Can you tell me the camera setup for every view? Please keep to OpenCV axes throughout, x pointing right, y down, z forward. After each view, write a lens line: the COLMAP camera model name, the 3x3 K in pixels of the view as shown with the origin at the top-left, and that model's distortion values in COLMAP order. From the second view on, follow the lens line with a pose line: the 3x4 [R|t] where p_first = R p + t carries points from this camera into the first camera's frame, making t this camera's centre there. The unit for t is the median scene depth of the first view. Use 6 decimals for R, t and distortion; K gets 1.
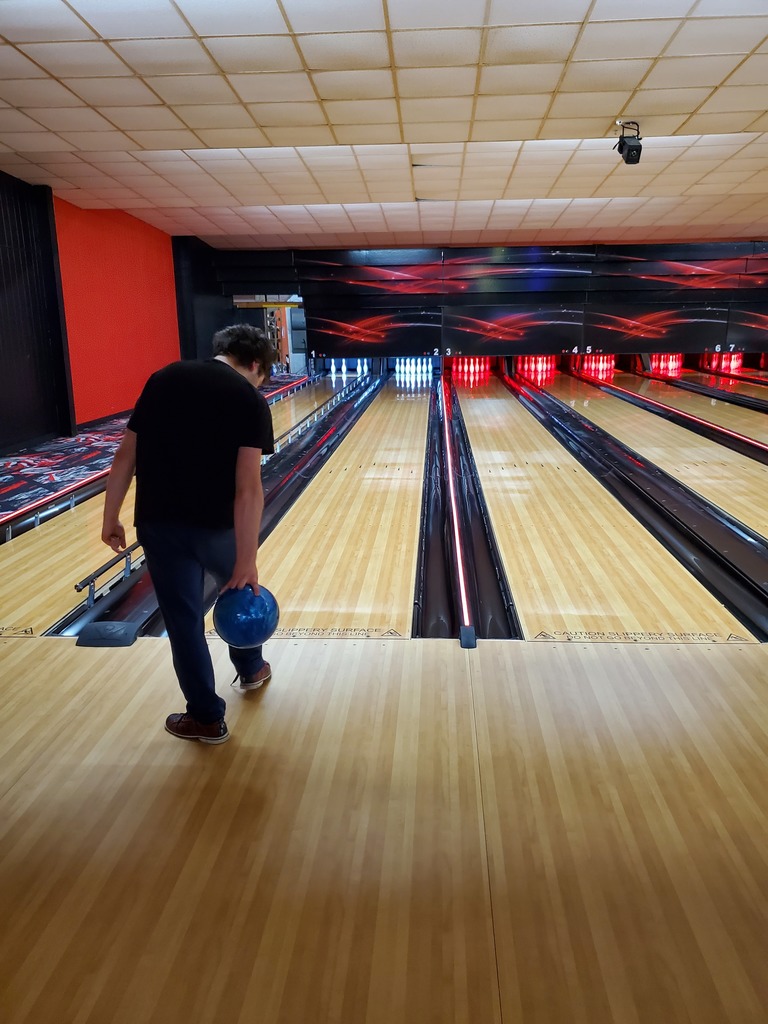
lens RADIAL K [[837.2, 0, 399.8], [0, 837.2, 508.5], [0, 0, 1]] dist [0.015403, 0.008081]
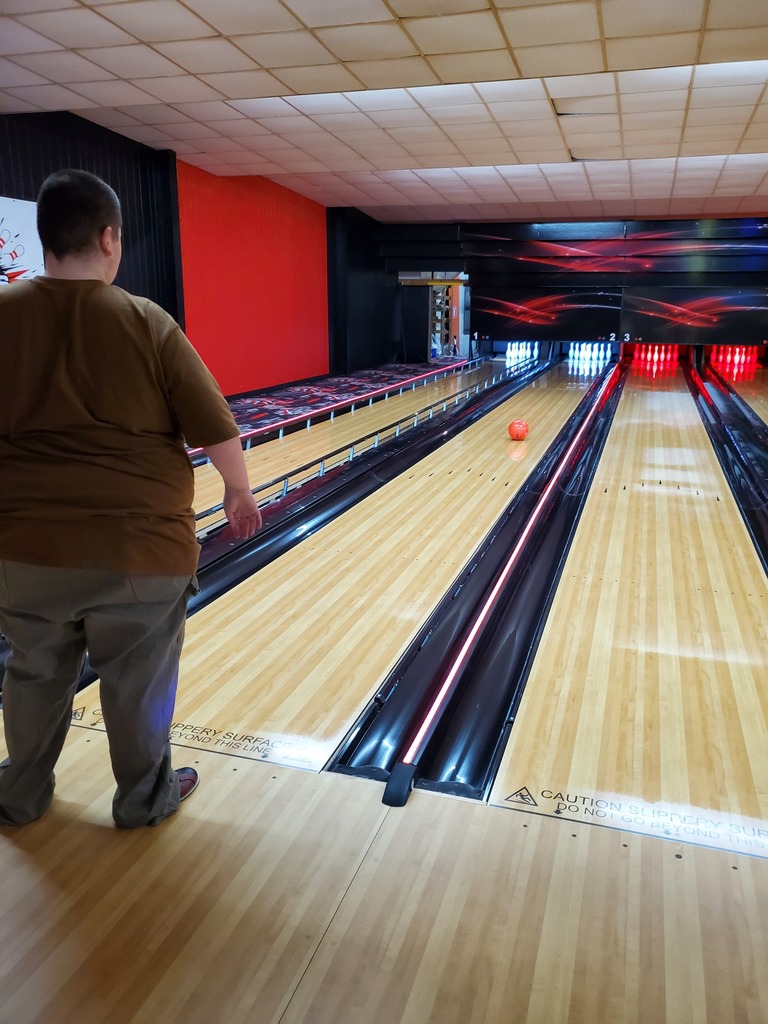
lens RADIAL K [[828.0, 0, 384.0], [0, 828.0, 512.0], [0, 0, 1]] dist [0.012198, 0.014649]
pose [[0.966472, 0.085492, -0.242120, 0.041148], [-0.078256, 0.996156, 0.039364, -0.016394], [0.244555, -0.019097, 0.969447, 0.073185]]
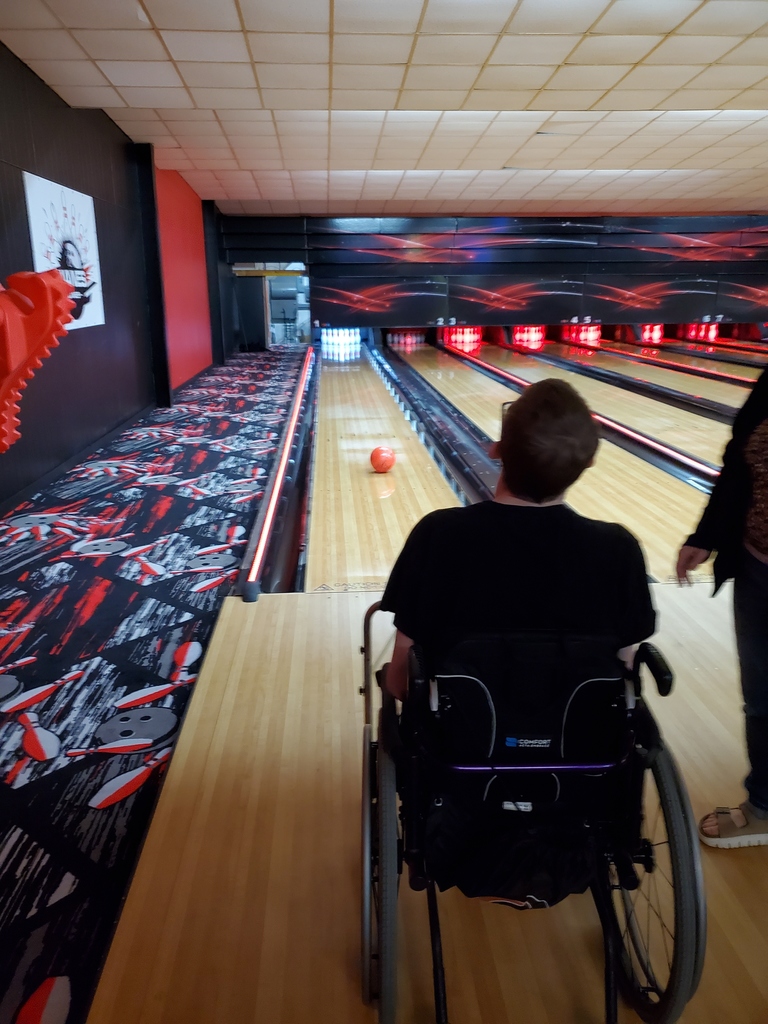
lens RADIAL K [[828.0, 0, 384.0], [0, 828.0, 512.0], [0, 0, 1]] dist [0.012198, 0.014649]
pose [[0.993978, -0.021417, 0.107467, -0.141882], [0.017148, 0.999033, 0.040495, 0.001331], [-0.108230, -0.038408, 0.993384, 0.005158]]
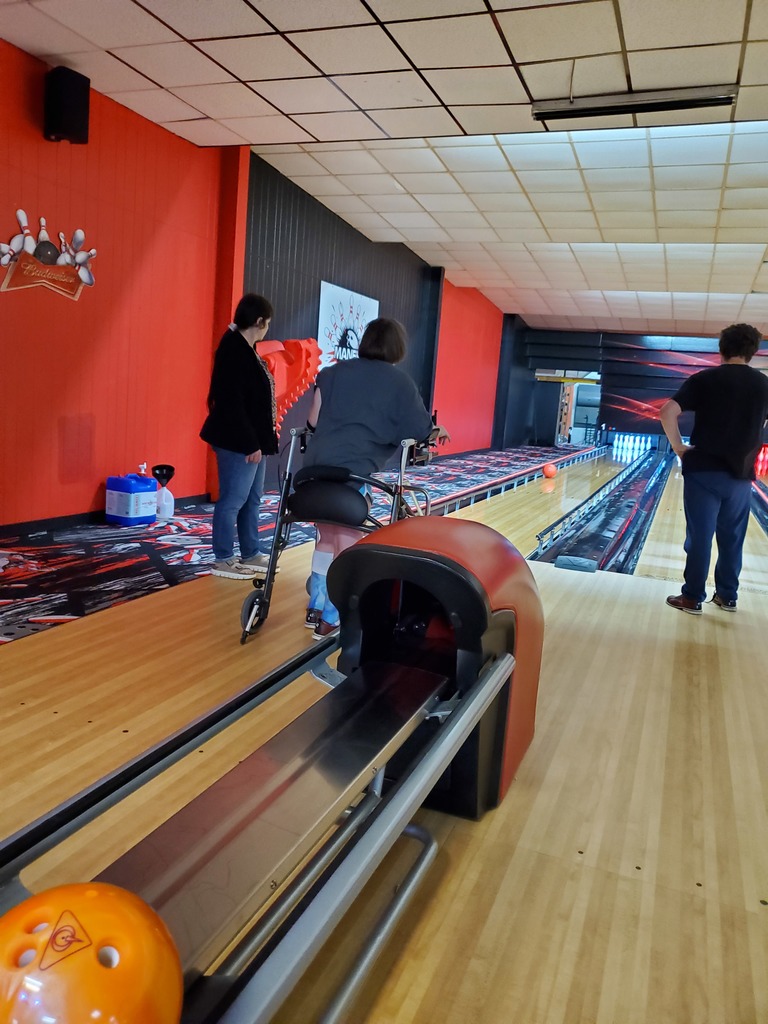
lens RADIAL K [[828.0, 0, 384.0], [0, 828.0, 512.0], [0, 0, 1]] dist [0.012198, 0.014649]
pose [[0.949213, 0.125392, -0.288567, -0.052231], [-0.150580, 0.986344, -0.066720, 0.040301], [0.276260, 0.106784, 0.955132, -0.094027]]
